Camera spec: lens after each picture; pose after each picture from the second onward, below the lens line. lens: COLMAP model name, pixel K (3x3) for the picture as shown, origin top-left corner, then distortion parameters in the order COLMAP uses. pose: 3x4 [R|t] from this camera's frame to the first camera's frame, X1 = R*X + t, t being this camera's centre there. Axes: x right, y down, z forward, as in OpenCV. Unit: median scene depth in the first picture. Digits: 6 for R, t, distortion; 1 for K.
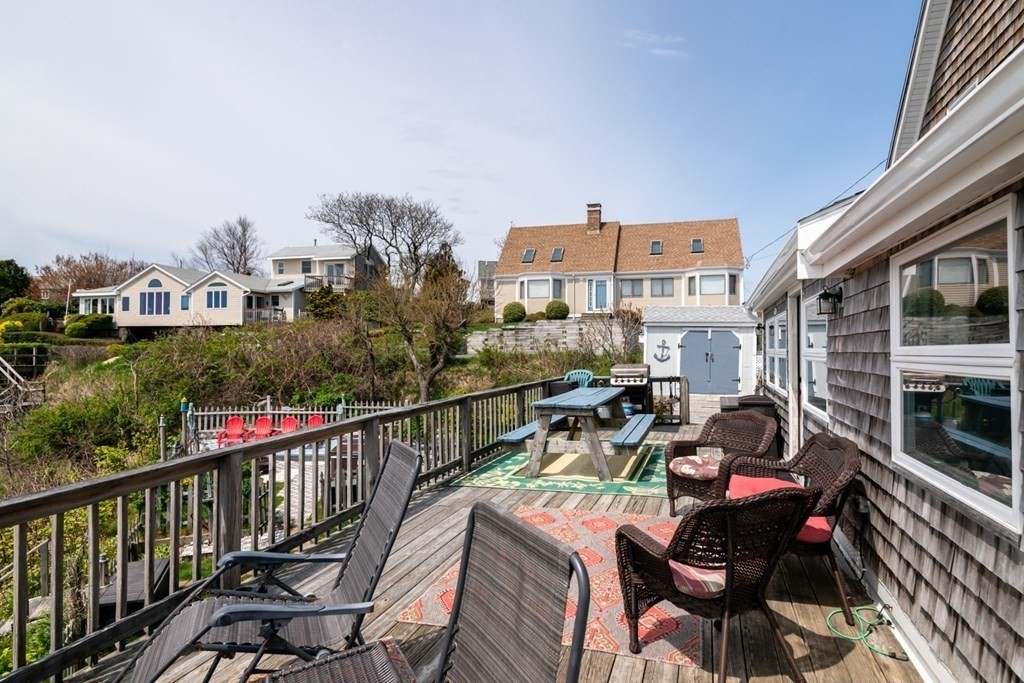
lens RADIAL K [[590.6, 0, 470.5], [0, 590.6, 341.6], [0, 0, 1]] dist [0.000785, -0.000377]
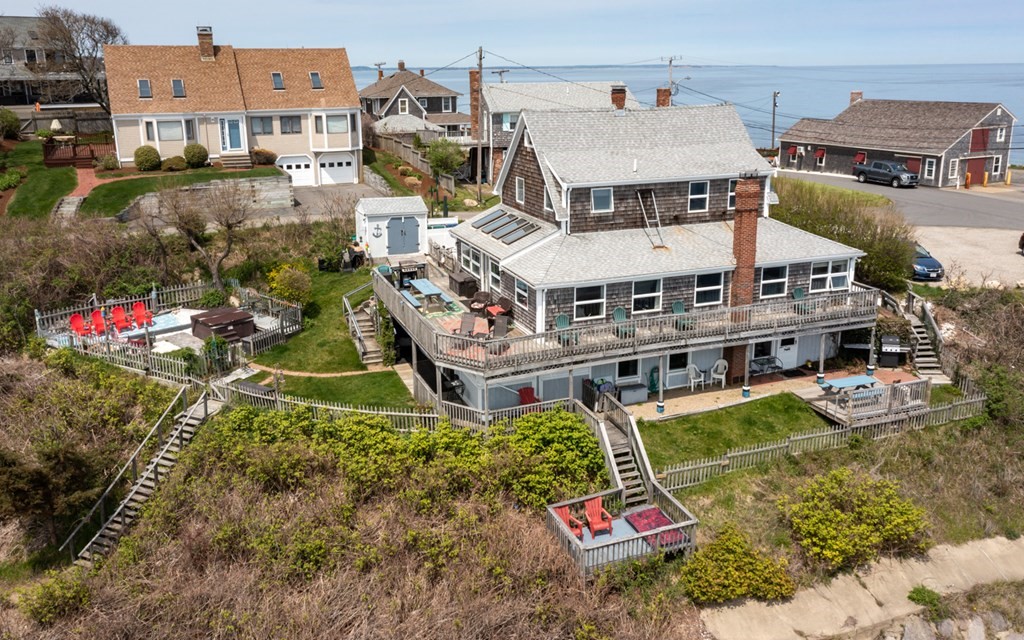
lens RADIAL K [[870.6, 0, 511.7], [0, 870.6, 371.1], [0, 0, 1]] dist [0.005709, 0.003367]
pose [[0.763918, -0.210991, 0.609845, -0.405219], [0.010693, 0.949047, 0.314952, -0.159111], [-0.645224, -0.234077, 0.727251, -0.468003]]
